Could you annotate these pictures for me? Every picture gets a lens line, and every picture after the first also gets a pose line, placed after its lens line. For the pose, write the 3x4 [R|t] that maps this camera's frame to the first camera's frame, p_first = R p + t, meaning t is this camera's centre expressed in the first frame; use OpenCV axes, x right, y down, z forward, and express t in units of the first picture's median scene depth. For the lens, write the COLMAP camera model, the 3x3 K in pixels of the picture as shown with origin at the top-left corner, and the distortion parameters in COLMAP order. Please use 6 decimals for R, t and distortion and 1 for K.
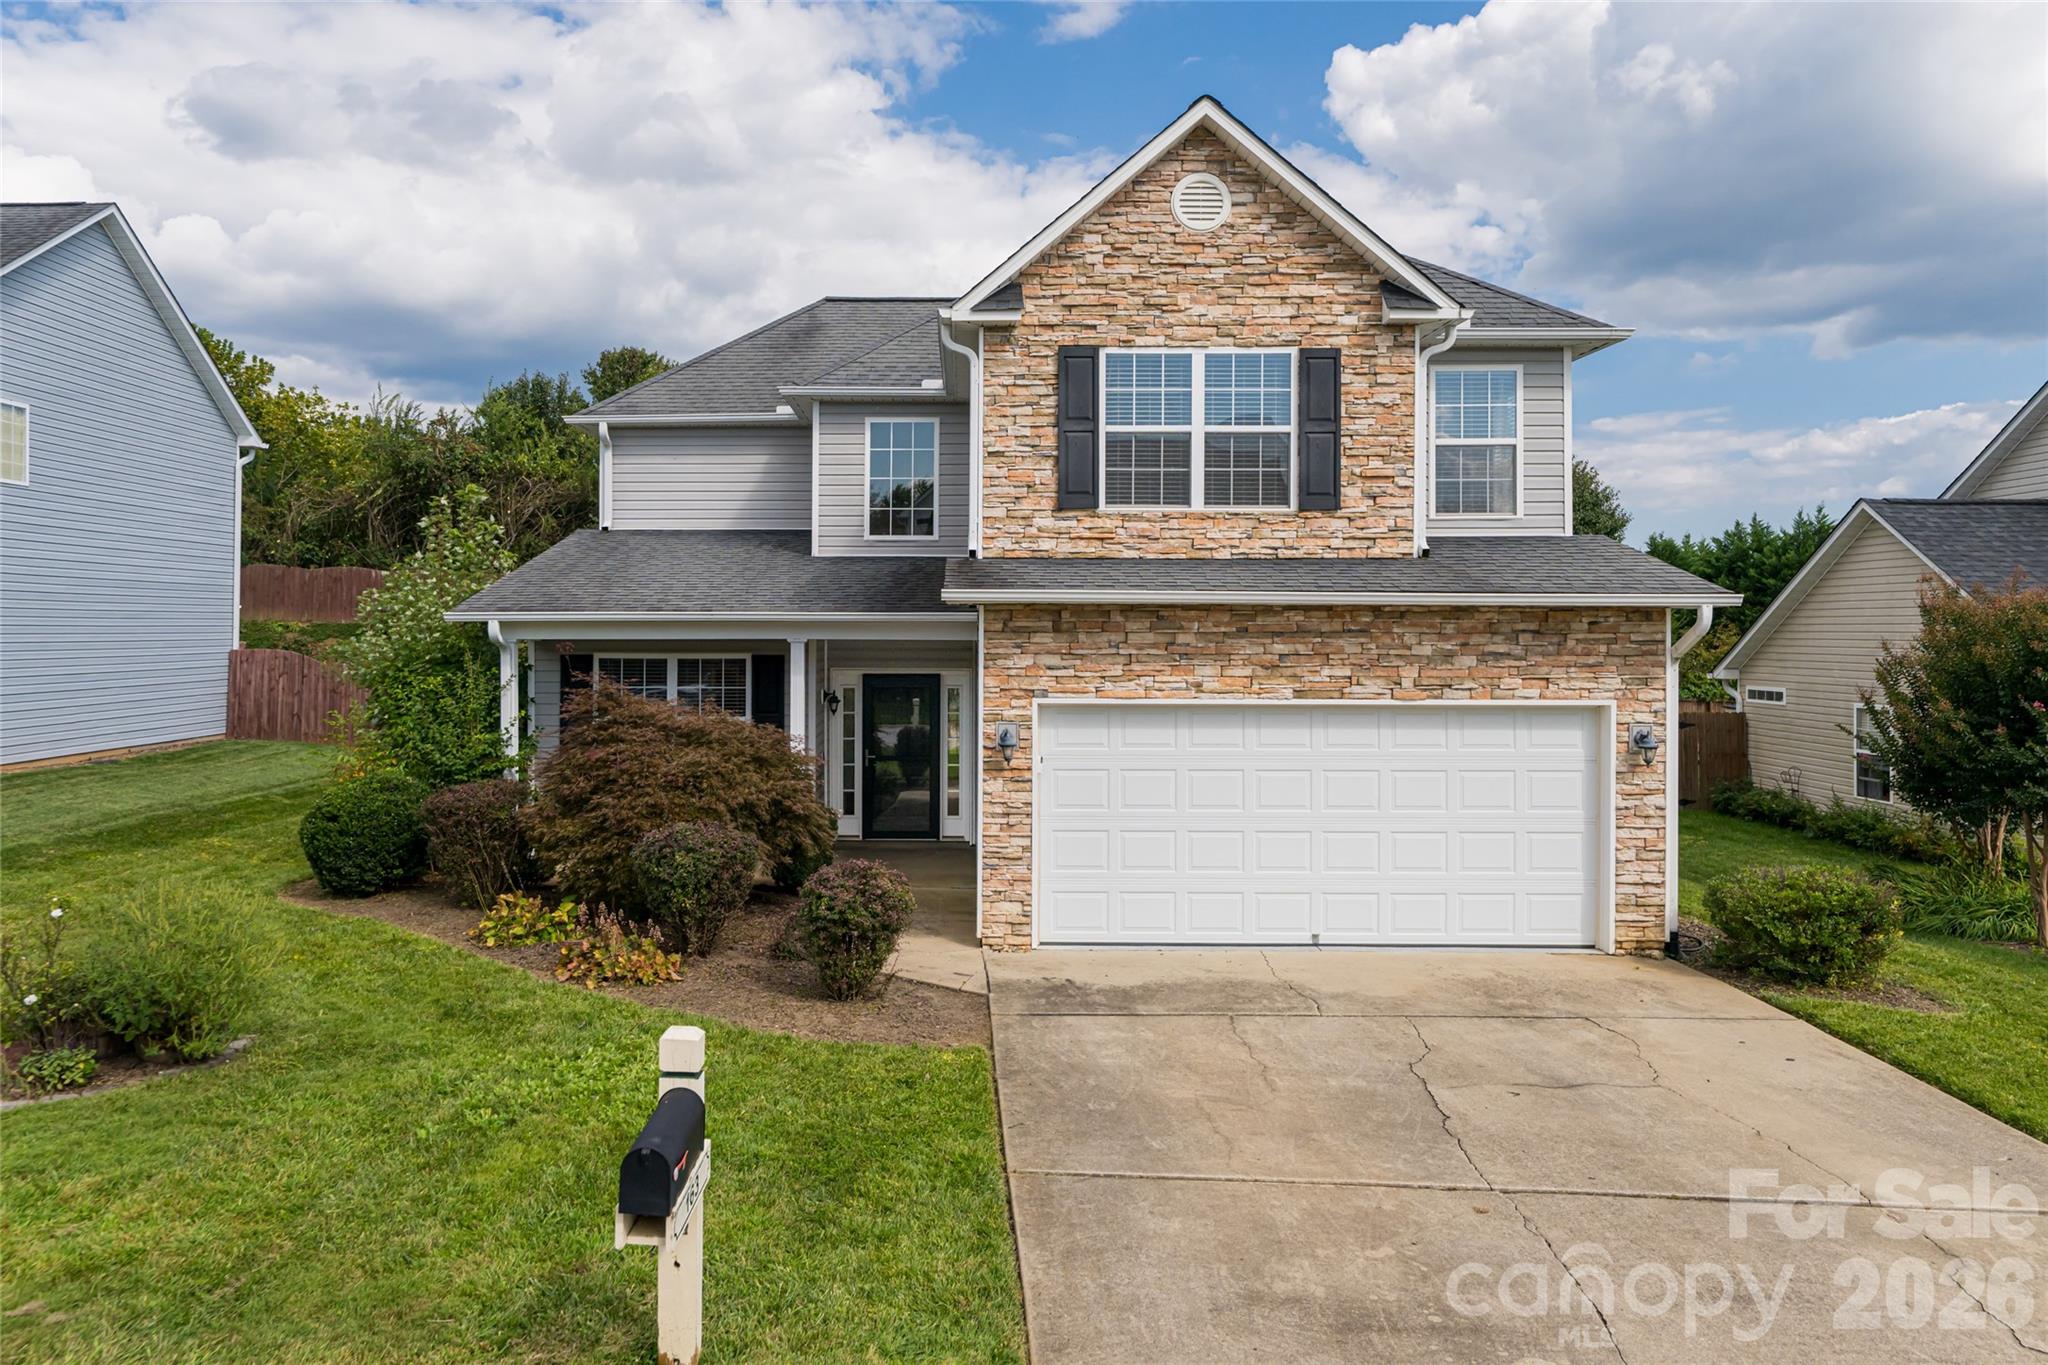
lens RADIAL K [[1295.5, 0, 980.0], [0, 1295.5, 636.3], [0, 0, 1]] dist [0.003407, 0.000346]
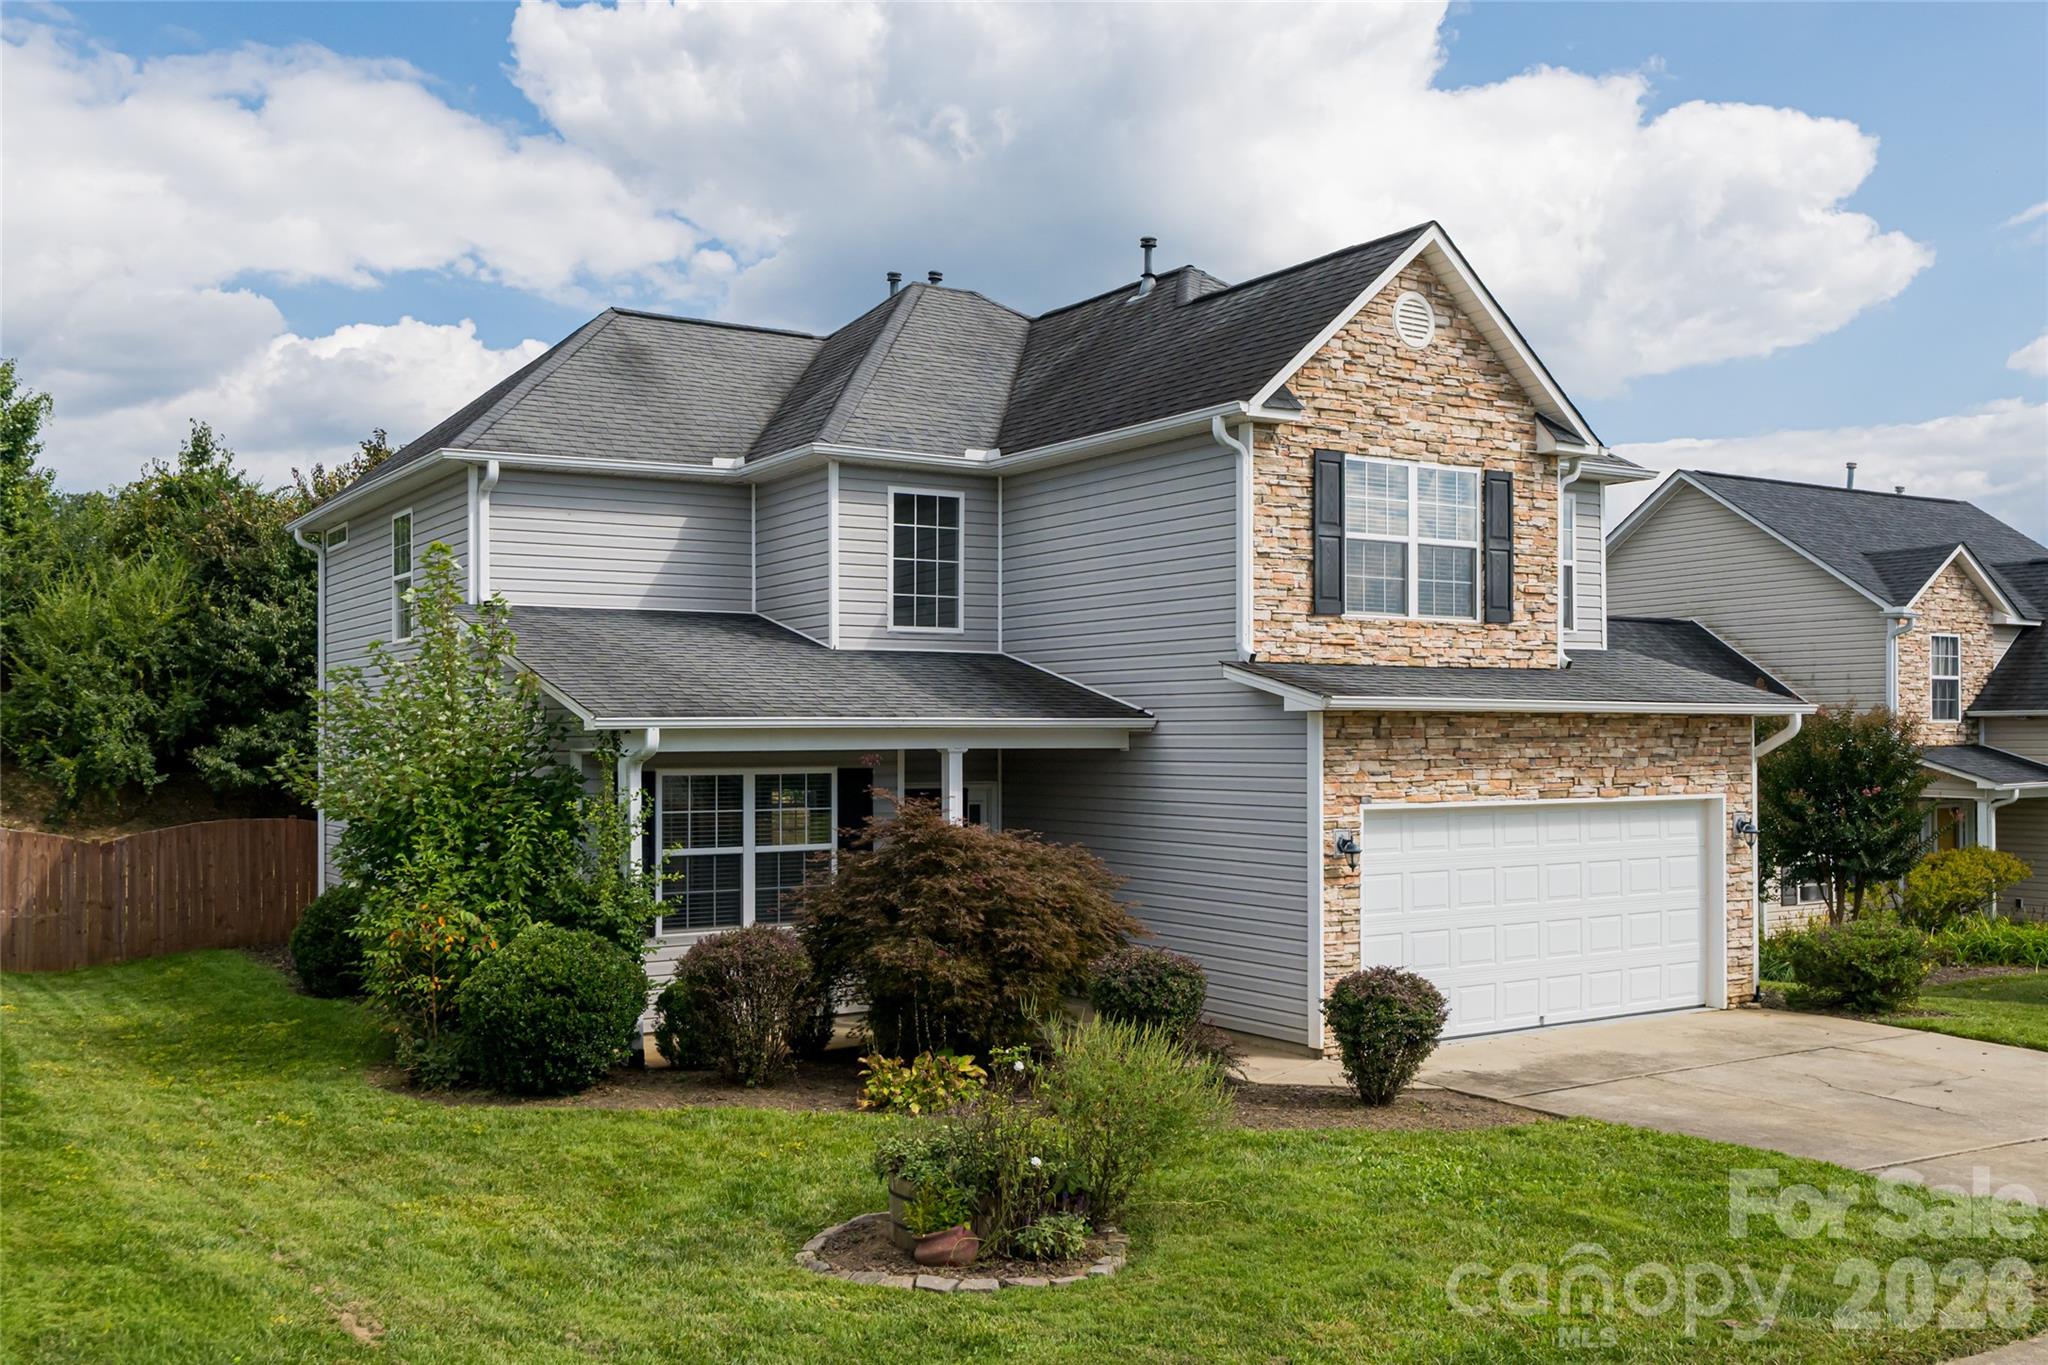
lens RADIAL K [[1688.1, 0, 1060.7], [0, 1688.1, 734.5], [0, 0, 1]] dist [0.006460, -0.002126]
pose [[0.850650, -0.004532, 0.525713, -0.778524], [0.007354, 0.999968, -0.003278, -0.003546], [-0.525681, 0.006654, 0.850656, 0.008515]]
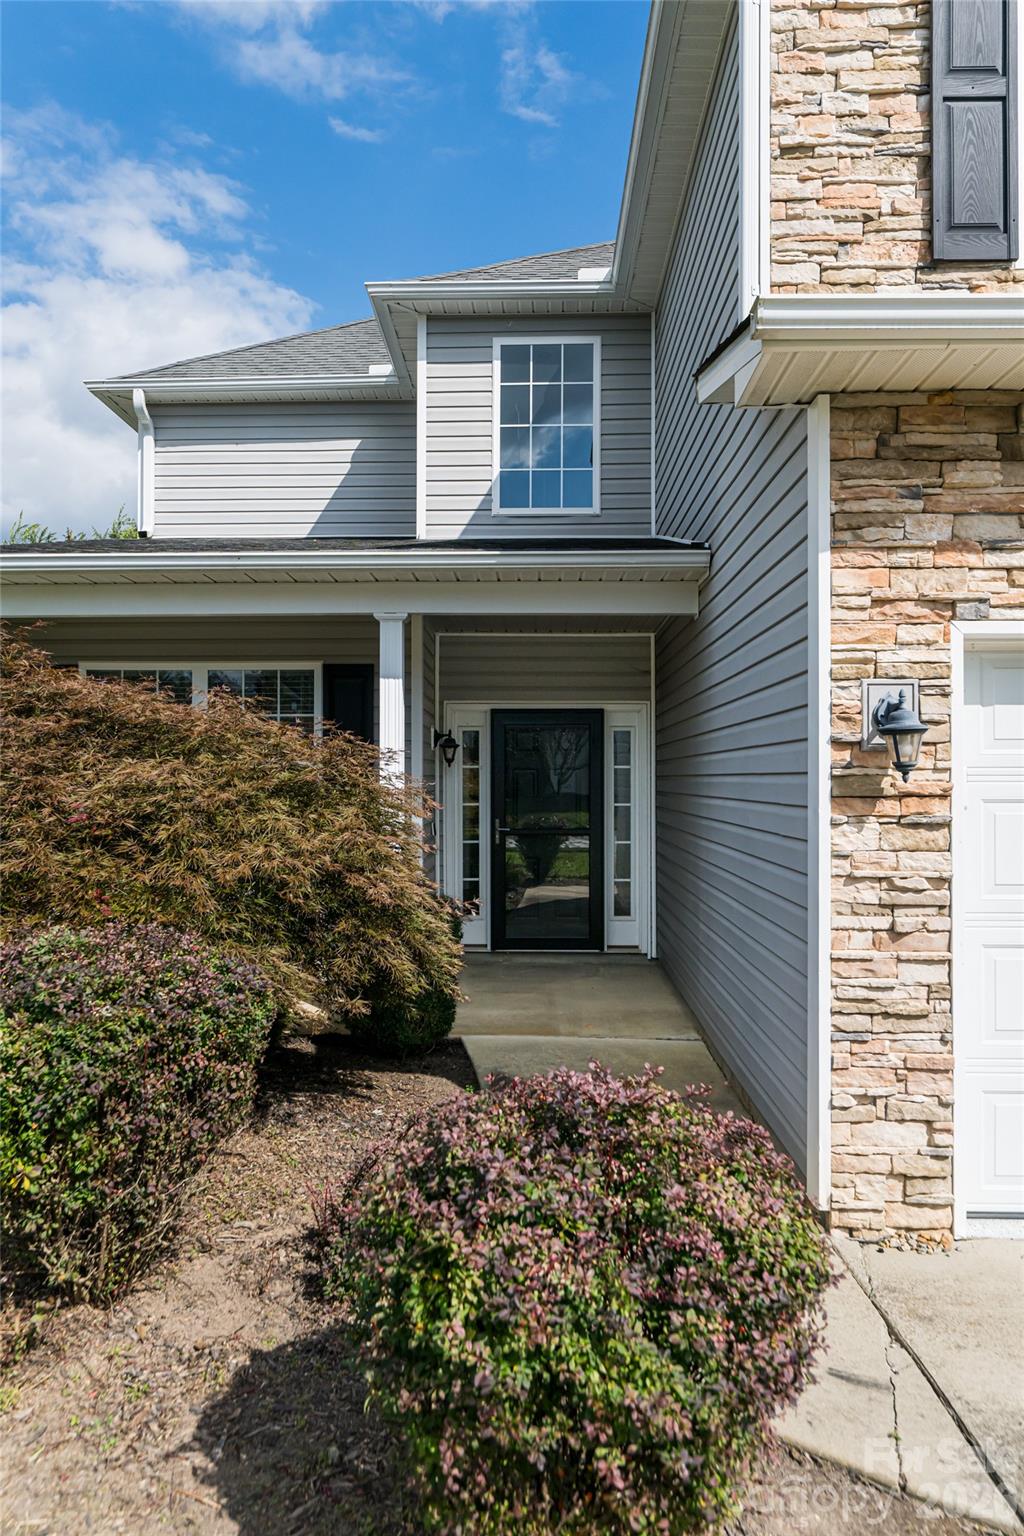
lens RADIAL K [[1032.1, 0, 512.5], [0, 1032.1, 768.1], [0, 0, 1]] dist [0.000032, 0.000896]
pose [[0.999188, -0.004343, -0.040061, -0.078069], [0.003923, 0.999937, -0.010542, 0.089370], [0.040104, 0.010377, 0.999142, 0.618562]]
